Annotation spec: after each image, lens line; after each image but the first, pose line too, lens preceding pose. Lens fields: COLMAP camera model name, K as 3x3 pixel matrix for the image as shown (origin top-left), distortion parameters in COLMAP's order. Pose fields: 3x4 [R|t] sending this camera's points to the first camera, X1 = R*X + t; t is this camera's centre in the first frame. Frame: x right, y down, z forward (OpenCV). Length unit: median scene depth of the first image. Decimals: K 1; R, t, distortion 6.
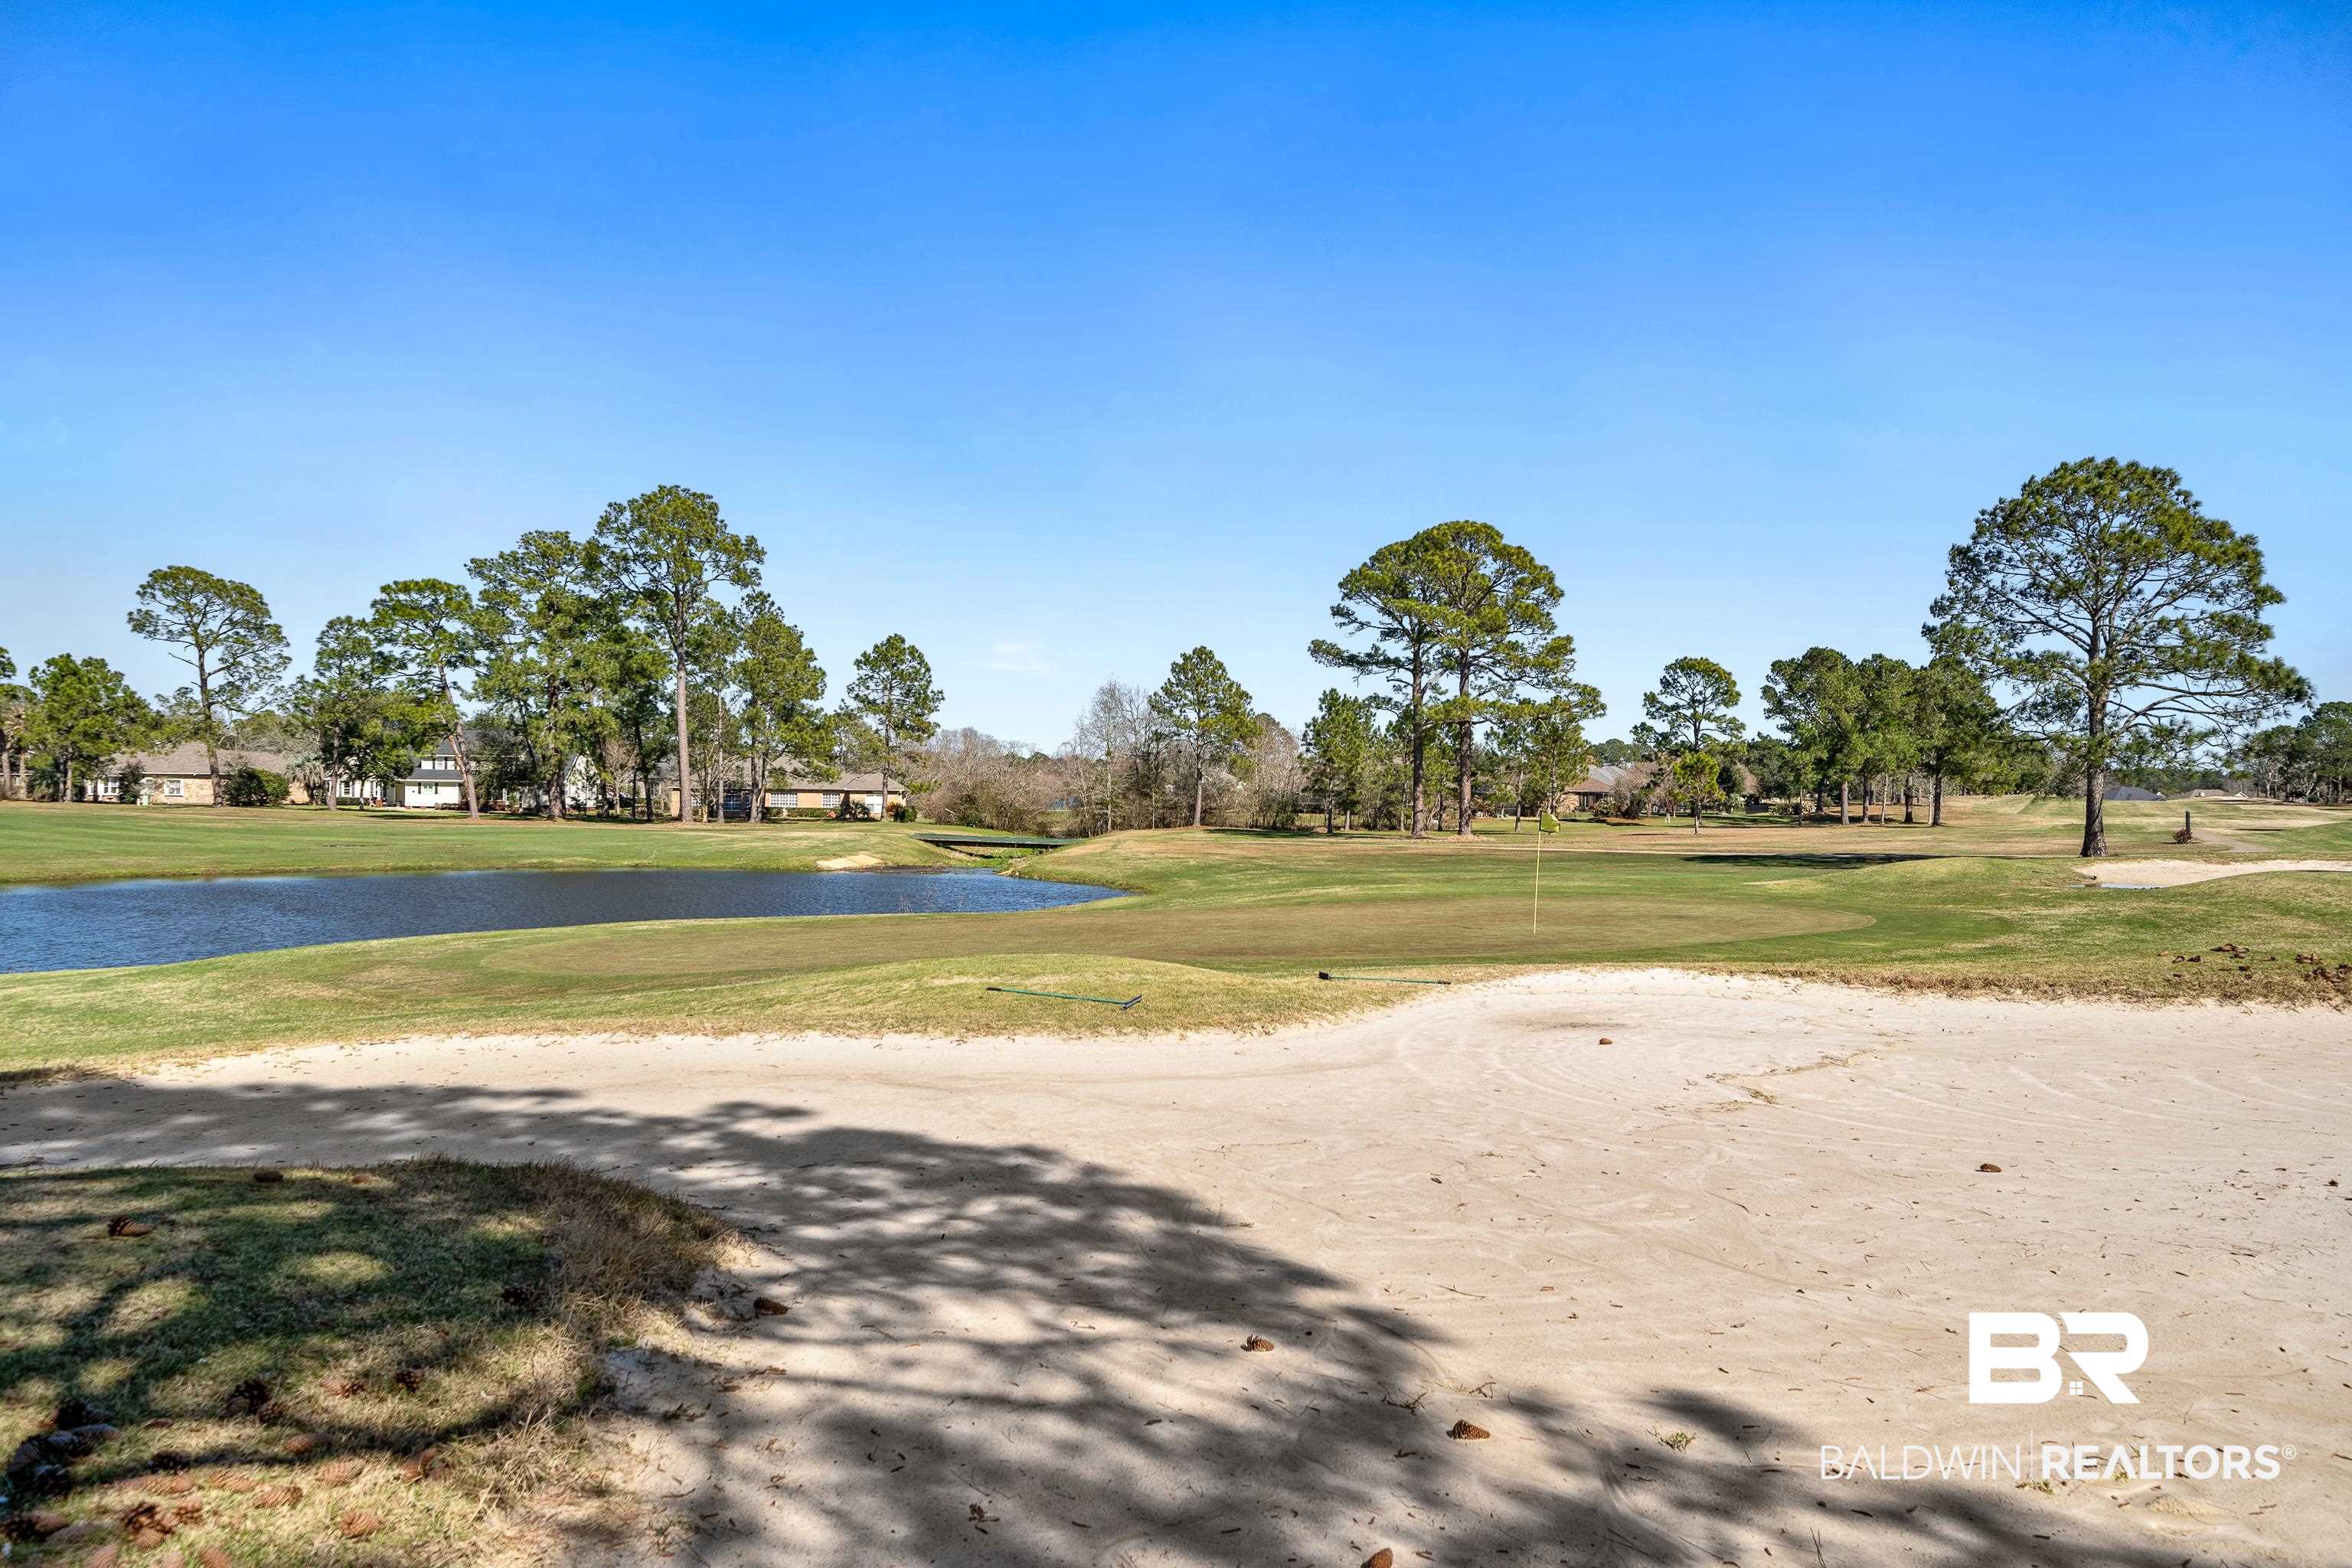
lens RADIAL K [[1582.4, 0, 1176.0], [0, 1582.4, 784.0], [0, 0, 1]] dist [-0.020742, -0.001877]
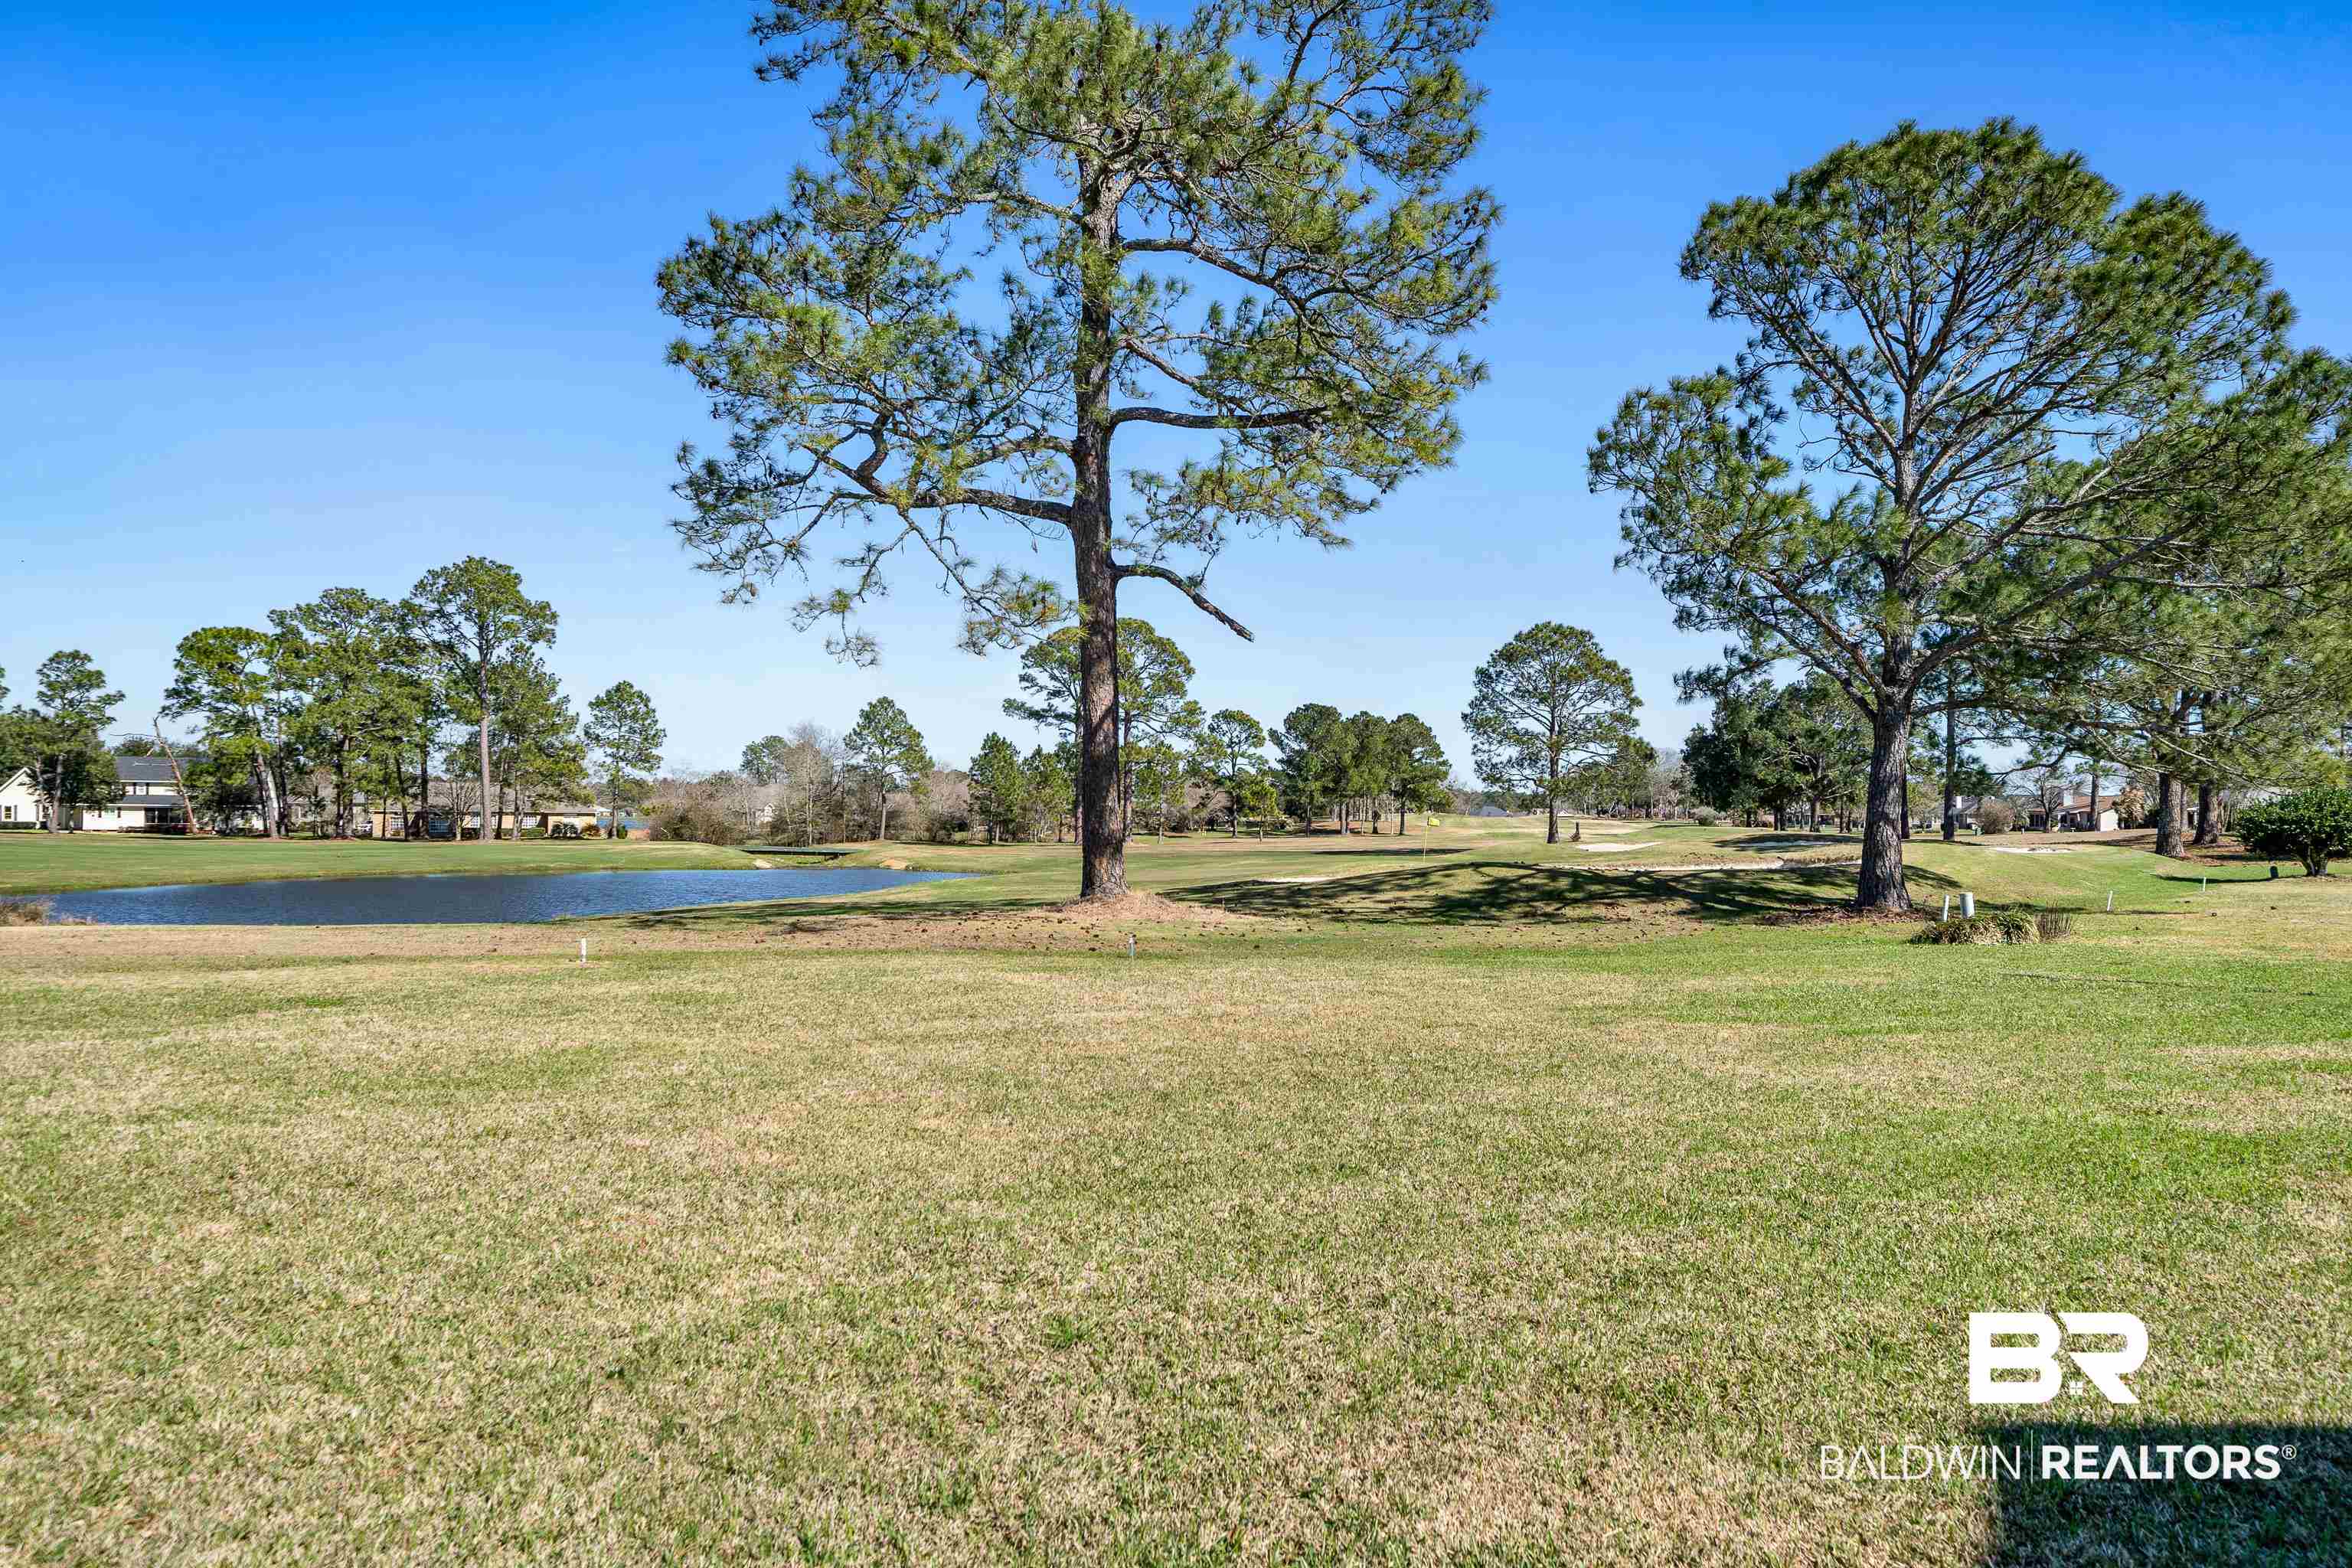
lens RADIAL K [[1521.3, 0, 1176.0], [0, 1521.3, 784.0], [0, 0, 1]] dist [0.006168, 0.001143]
pose [[0.939588, 0.001672, 0.342302, -0.216246], [0.003437, 0.999892, -0.014319, 0.000013], [-0.342289, 0.014630, 0.939481, -0.253469]]
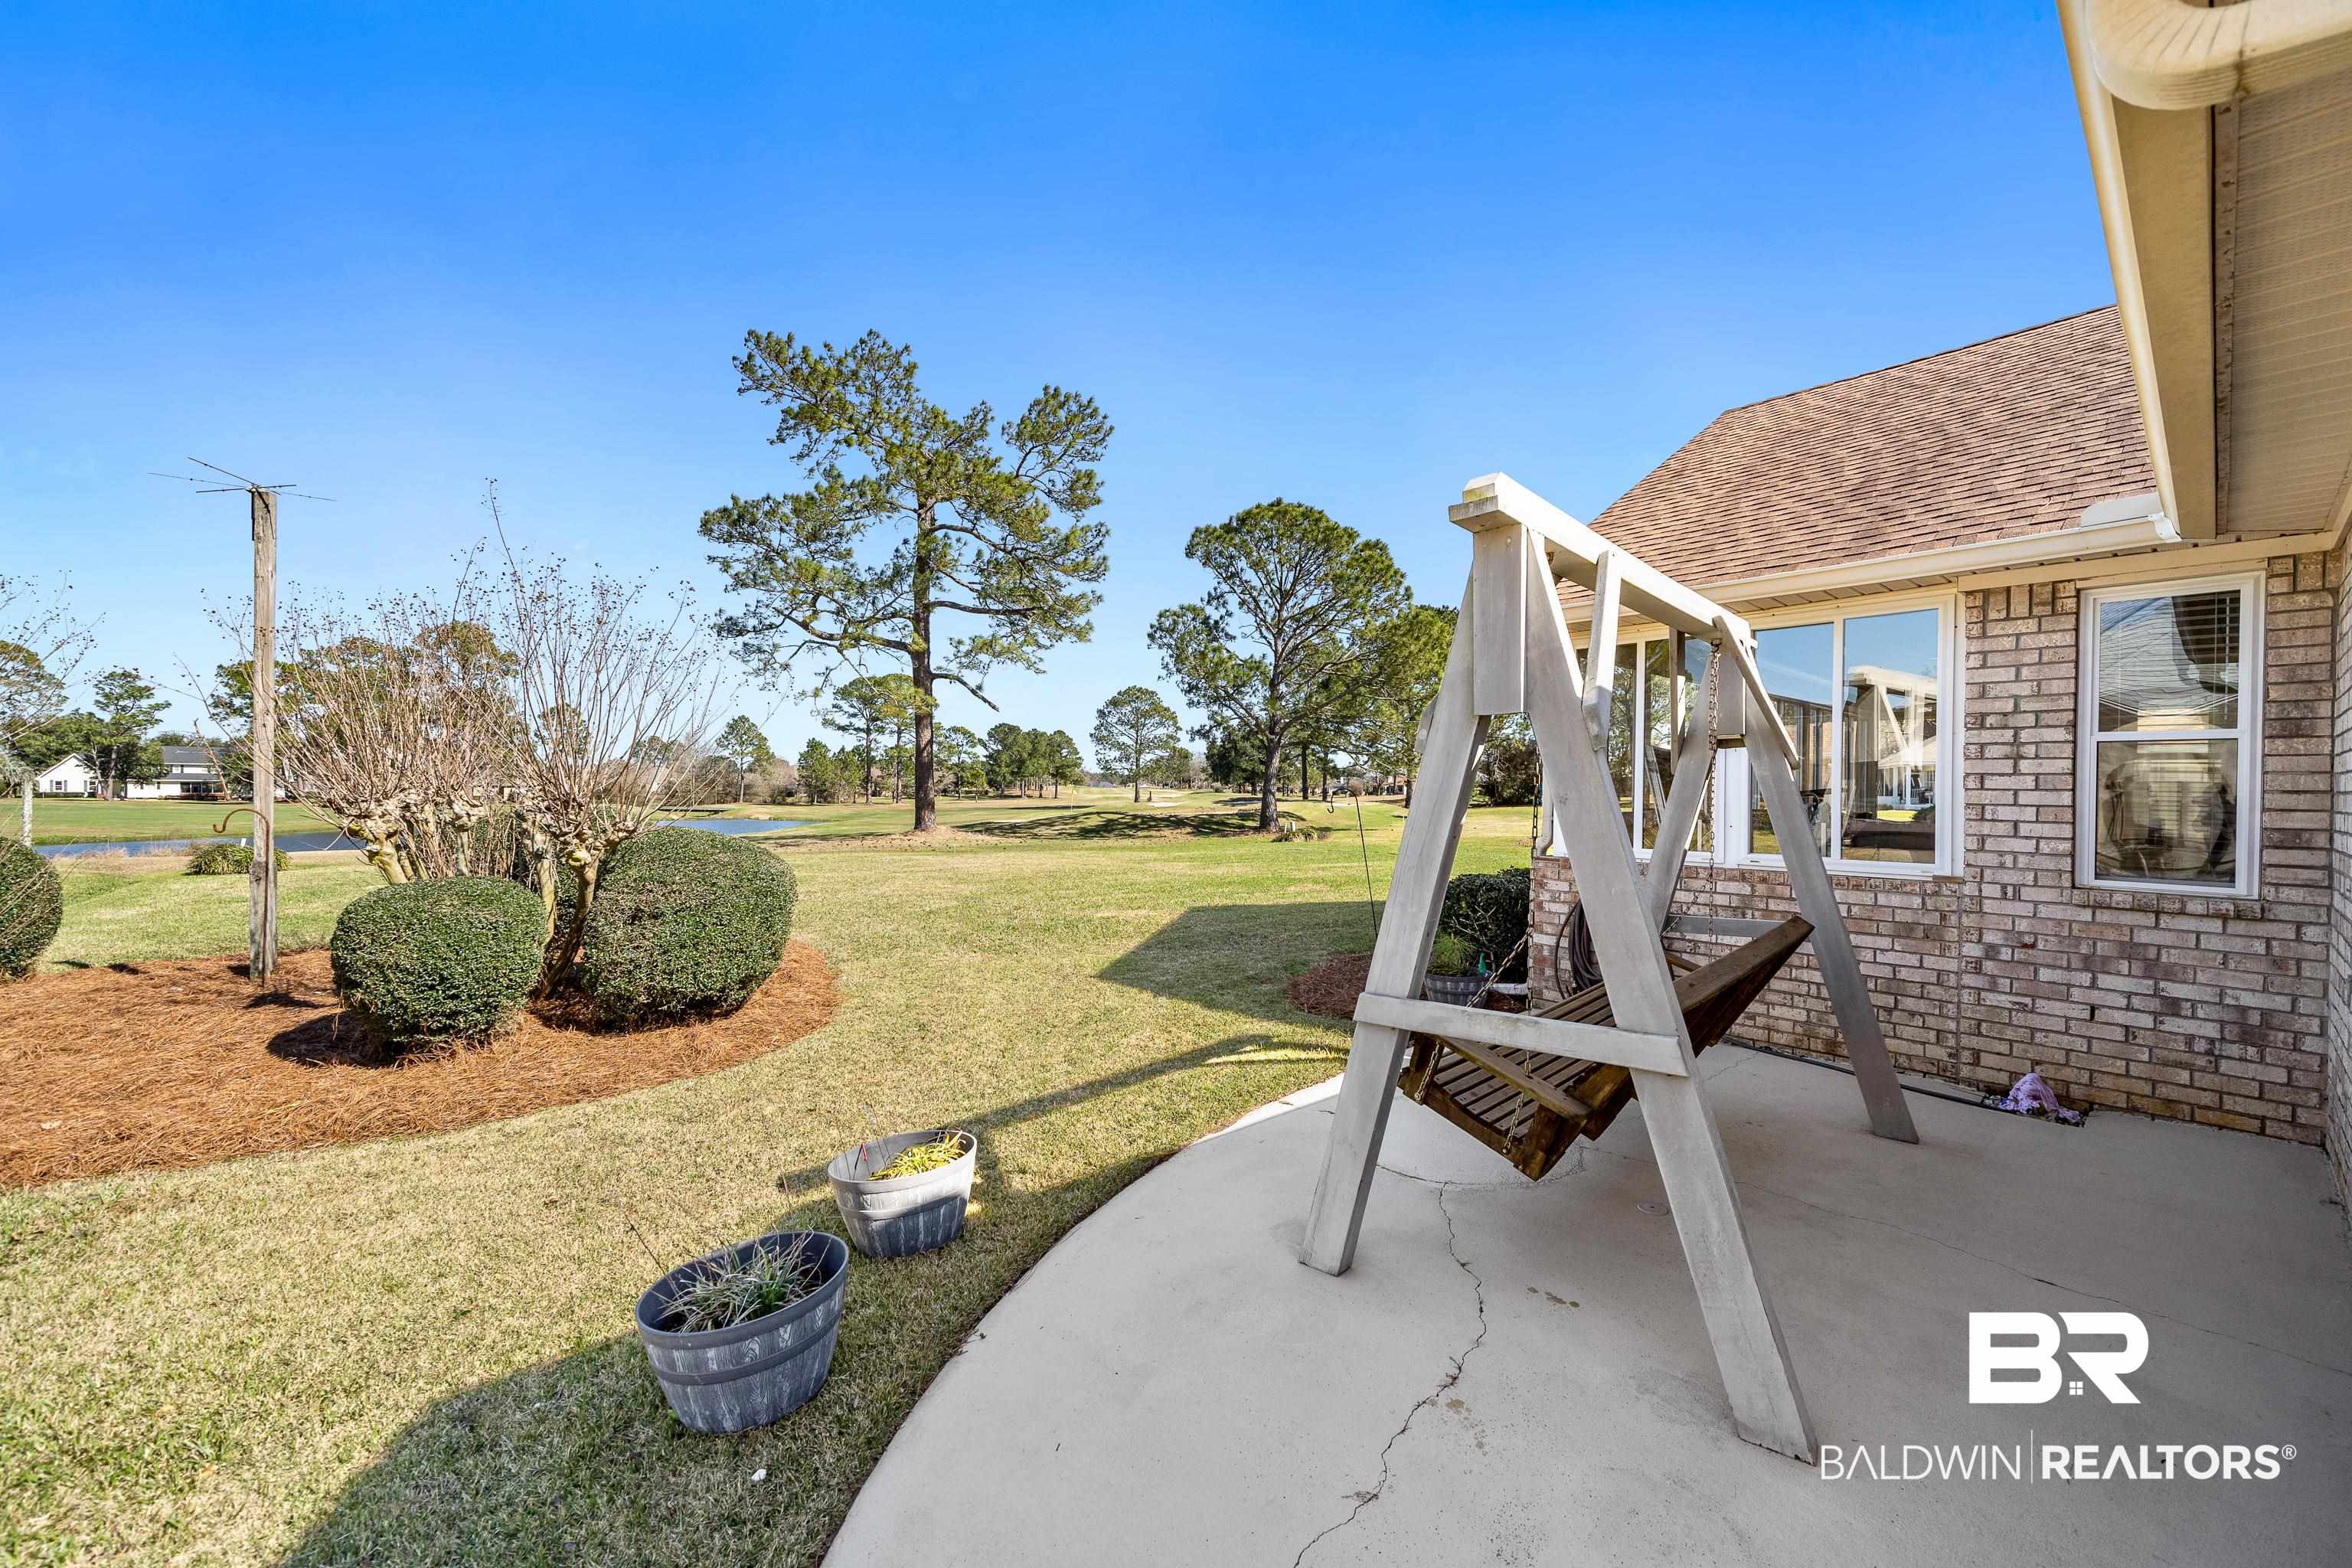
lens RADIAL K [[885.0, 0, 1176.0], [0, 885.0, 784.0], [0, 0, 1]] dist [-0.000420, 0.000000]
pose [[0.805681, -0.003554, 0.592340, -0.253298], [0.001340, 0.999990, 0.004177, -0.001787], [-0.592349, -0.002571, 0.805678, -0.312669]]
